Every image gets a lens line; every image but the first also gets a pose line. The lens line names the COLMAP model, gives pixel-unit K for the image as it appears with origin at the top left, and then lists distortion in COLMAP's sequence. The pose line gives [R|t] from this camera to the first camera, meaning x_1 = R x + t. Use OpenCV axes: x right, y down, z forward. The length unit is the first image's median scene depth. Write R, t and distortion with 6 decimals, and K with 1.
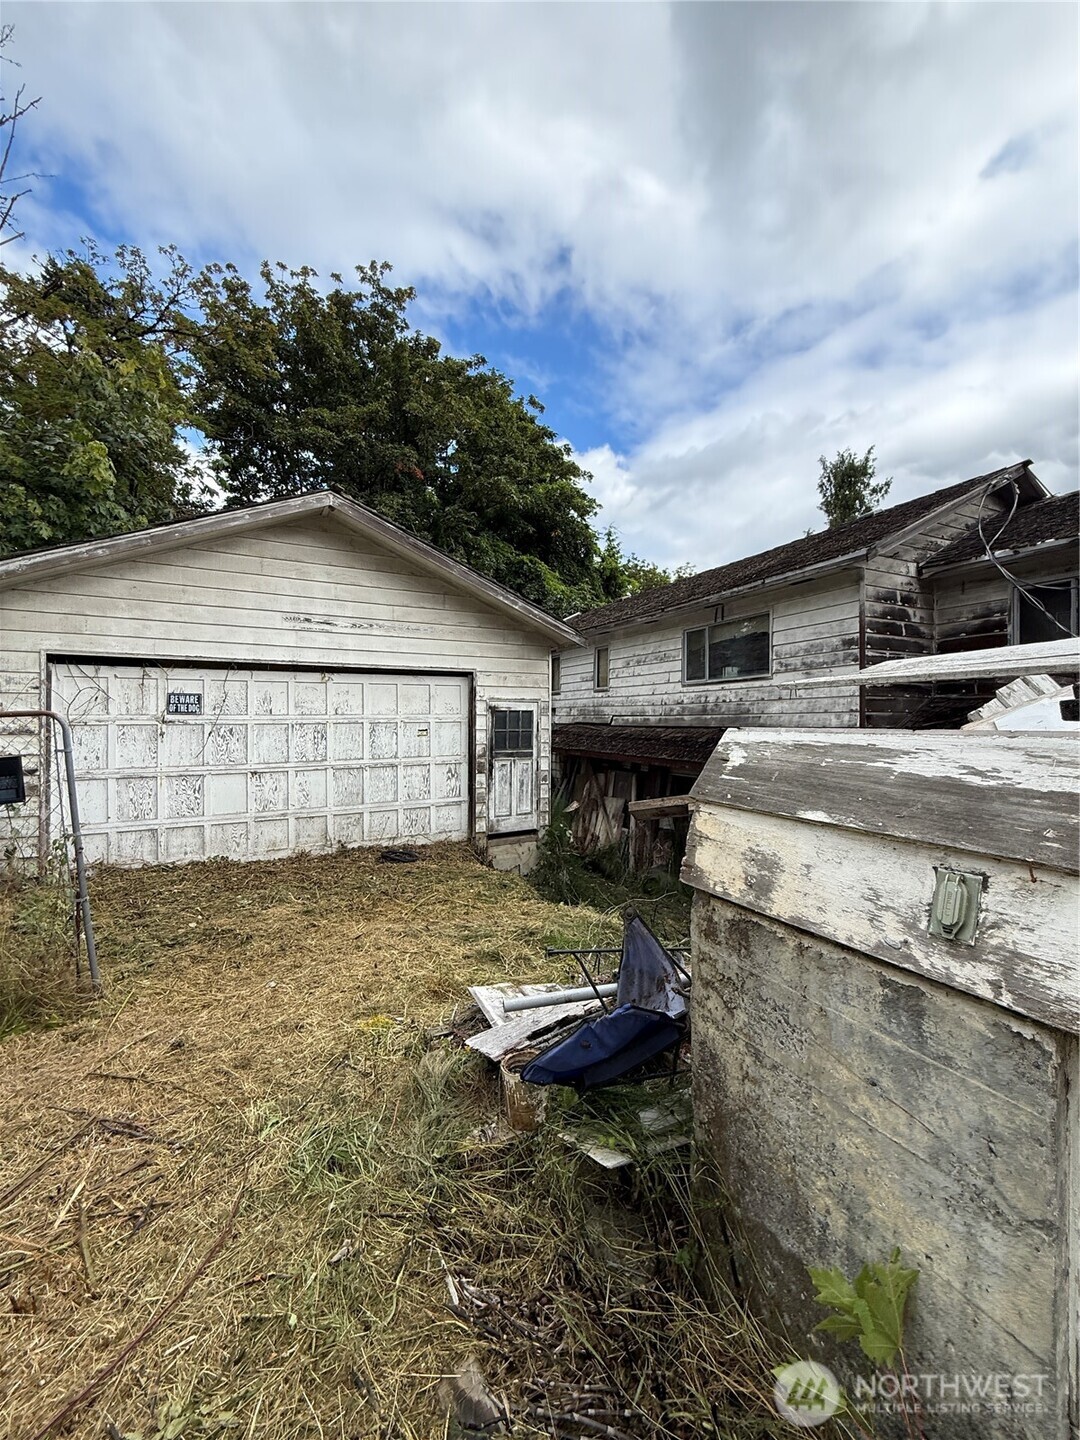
lens RADIAL K [[571.2, 0, 543.6], [0, 571.2, 715.4], [0, 0, 1]] dist [0.001334, -0.000684]
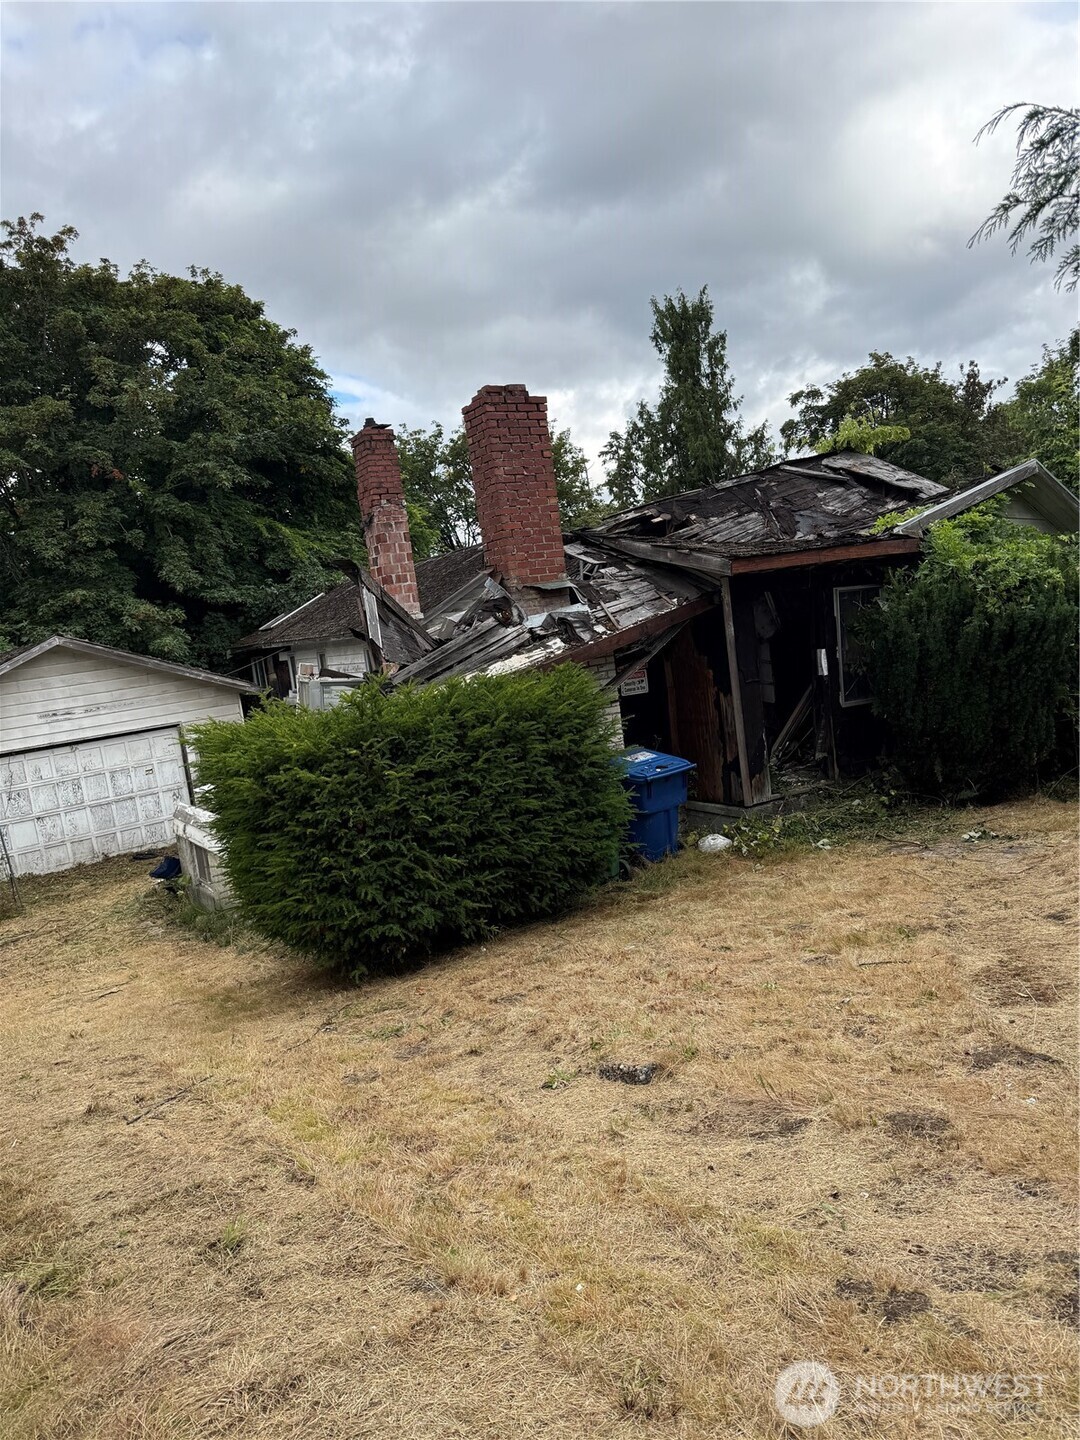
lens RADIAL K [[1007.0, 0, 536.3], [0, 1007.0, 720.6], [0, 0, 1]] dist [0.073039, -0.092144]
pose [[0.986197, -0.142353, 0.084569, 0.577717], [0.132814, 0.985088, 0.109369, -0.259268], [-0.098877, -0.096628, 0.990397, -1.692903]]
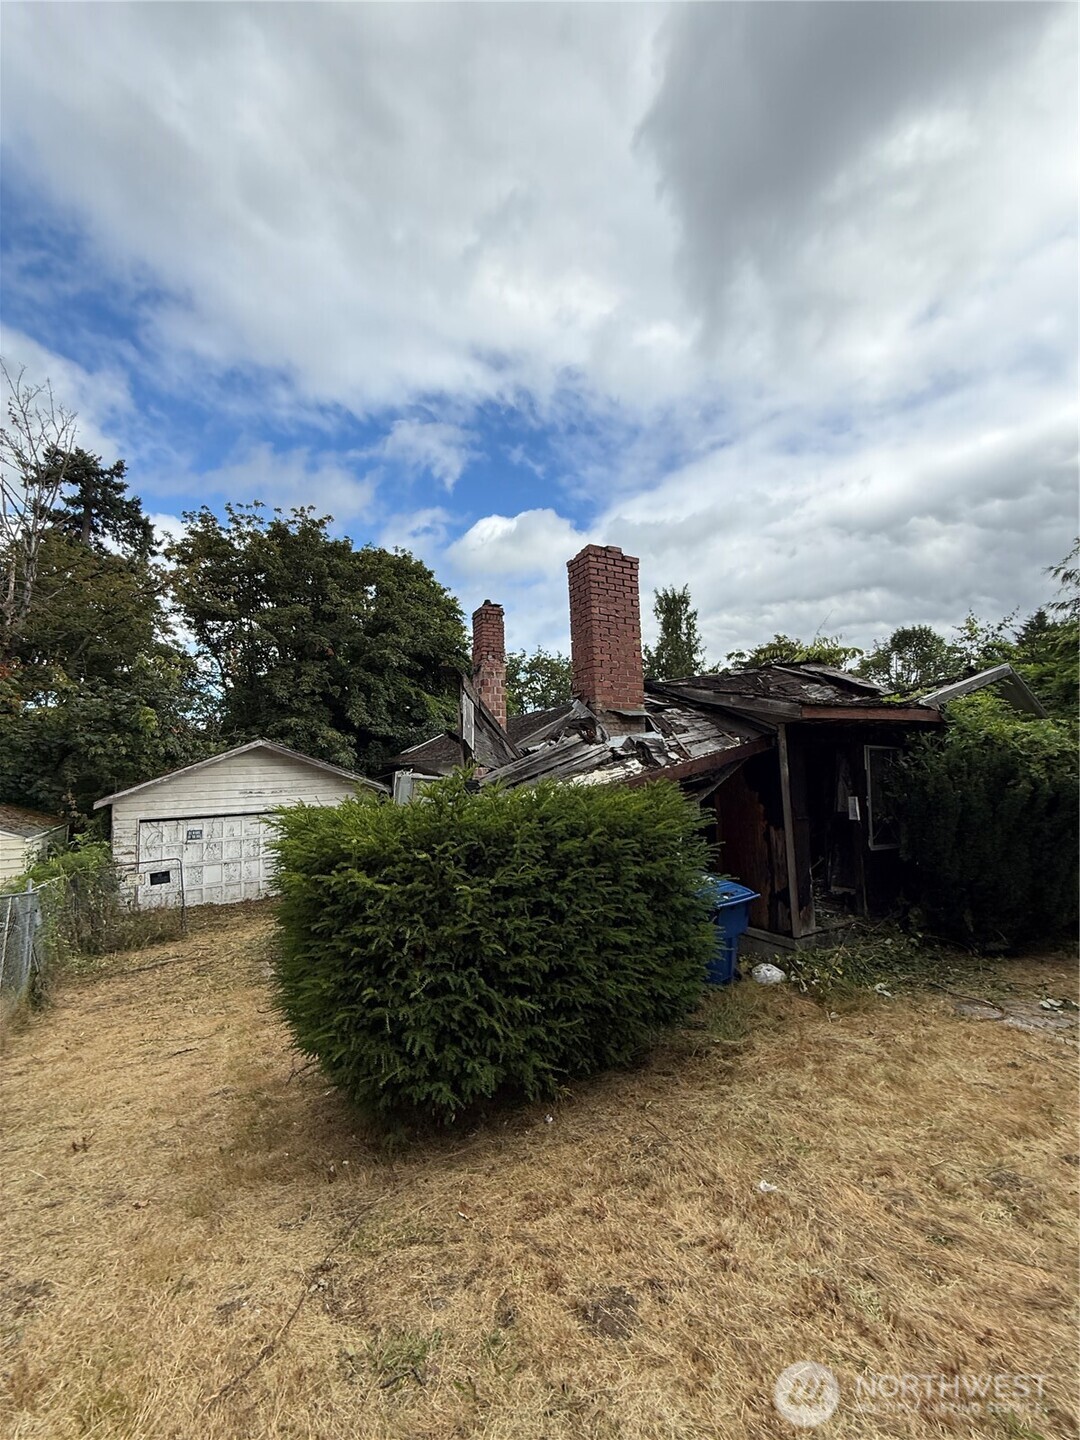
lens RADIAL K [[571.2, 0, 541.5], [0, 571.2, 718.1], [0, 0, 1]] dist [0.001334, -0.000684]
pose [[0.997664, -0.030165, 0.061294, 0.554212], [0.035112, 0.996070, -0.081310, -0.219782], [-0.058601, 0.083272, 0.994802, -1.225518]]
